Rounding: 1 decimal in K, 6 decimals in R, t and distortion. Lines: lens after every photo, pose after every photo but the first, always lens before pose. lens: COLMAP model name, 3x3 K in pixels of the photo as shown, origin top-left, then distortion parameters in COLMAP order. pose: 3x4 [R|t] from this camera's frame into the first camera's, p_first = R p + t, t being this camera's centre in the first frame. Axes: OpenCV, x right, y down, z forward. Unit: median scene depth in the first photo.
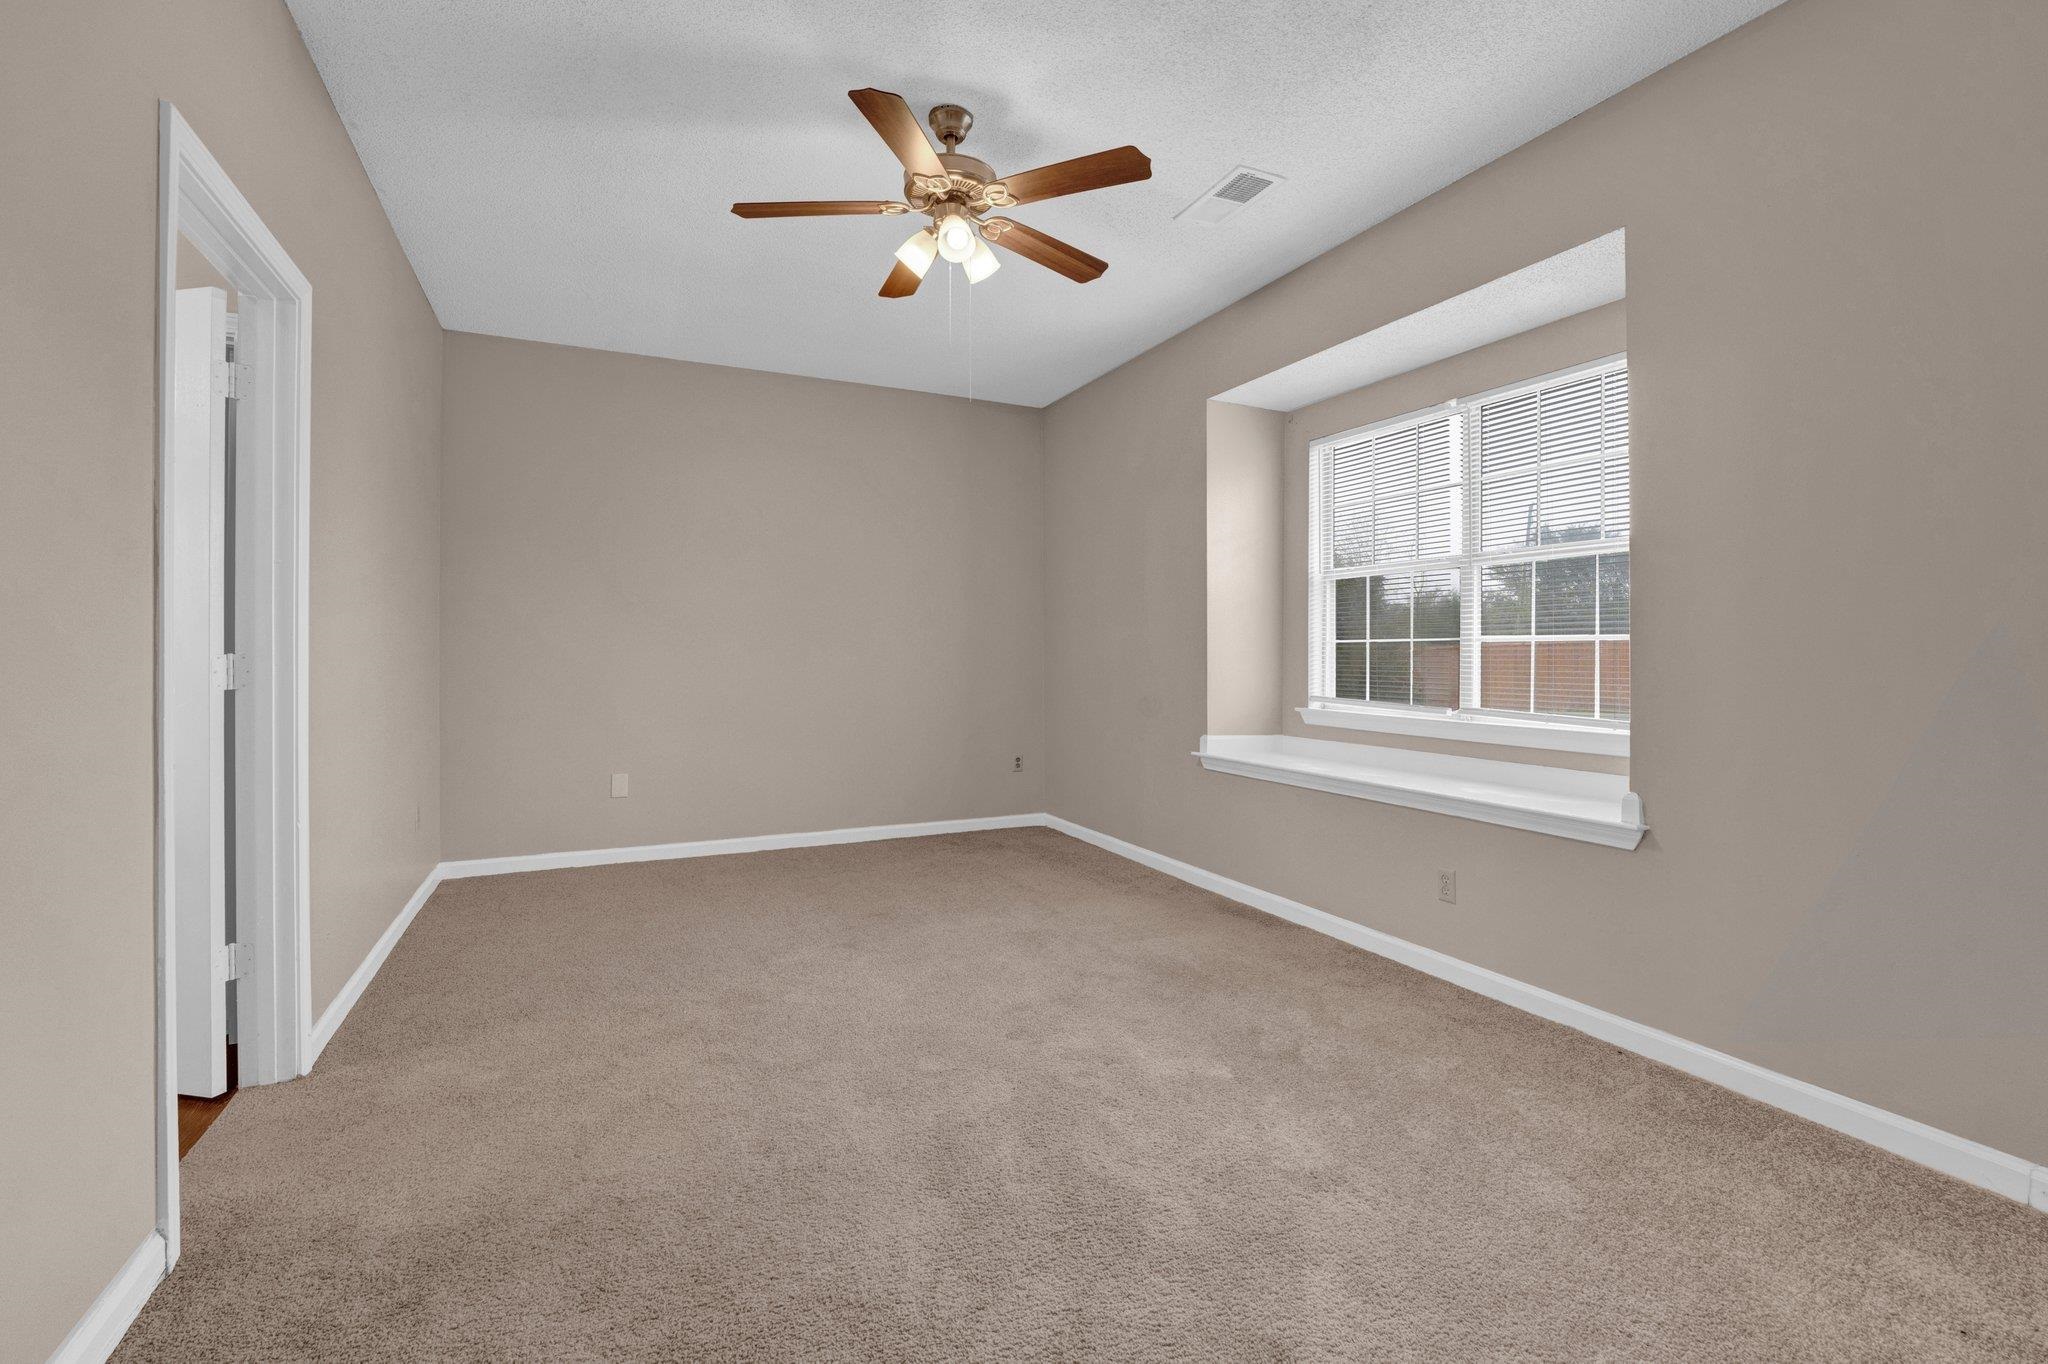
lens RADIAL K [[881.8, 0, 1037.7], [0, 881.8, 666.4], [0, 0, 1]] dist [-0.022765, 0.002528]
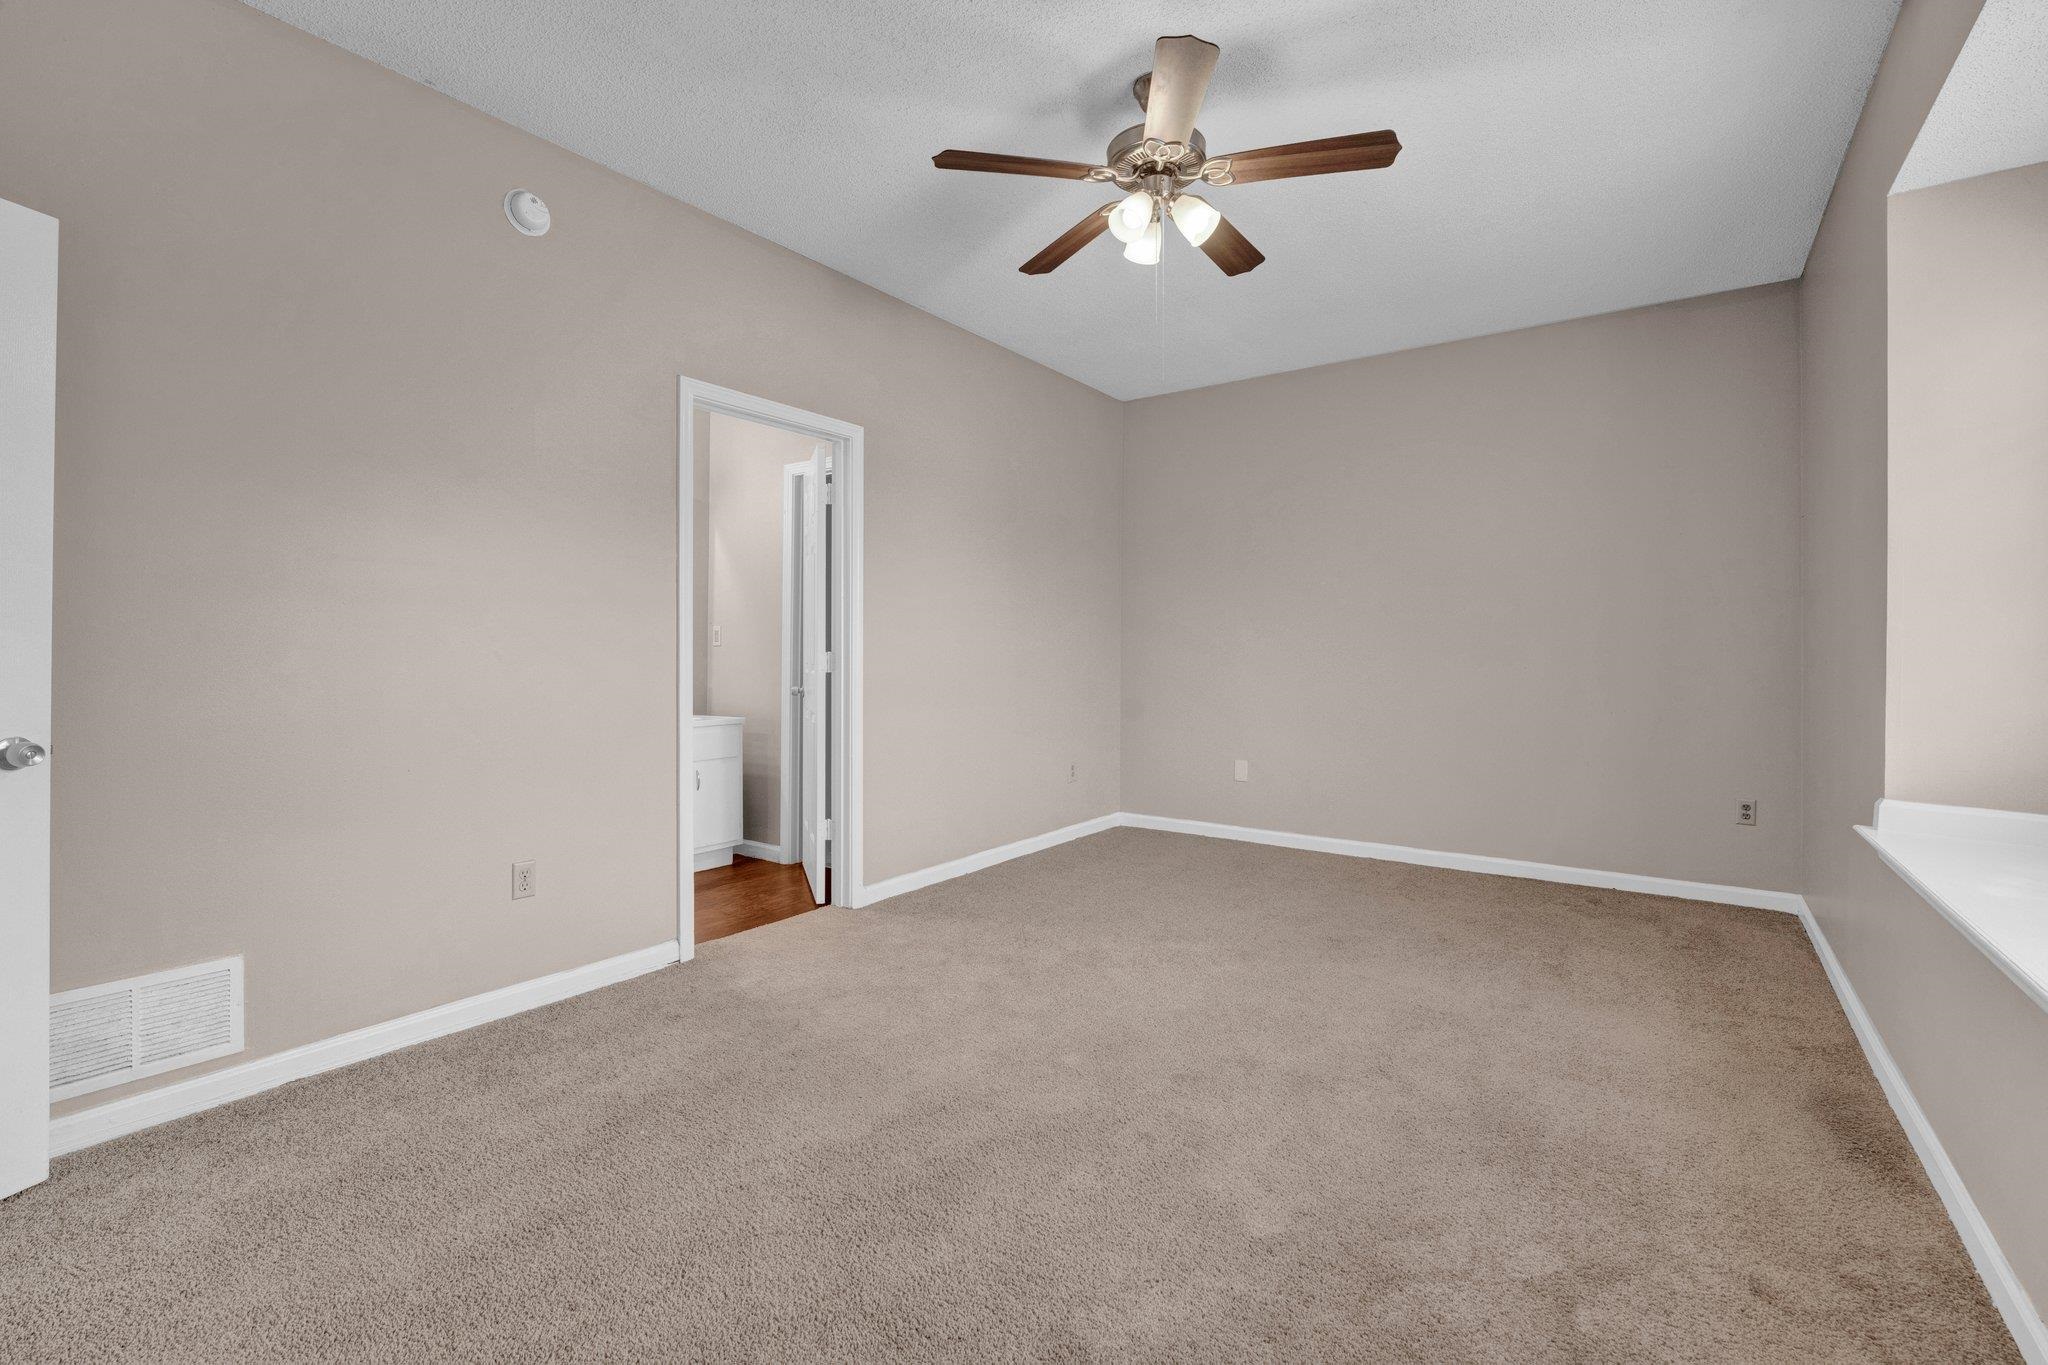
lens RADIAL K [[881.8, 0, 1032.9], [0, 881.8, 670.9], [0, 0, 1]] dist [-0.022765, 0.002528]
pose [[0.479053, 0.021293, -0.877527, 0.675597], [-0.012539, 0.999770, 0.017415, -0.010196], [0.877696, 0.002660, 0.479210, 0.433770]]
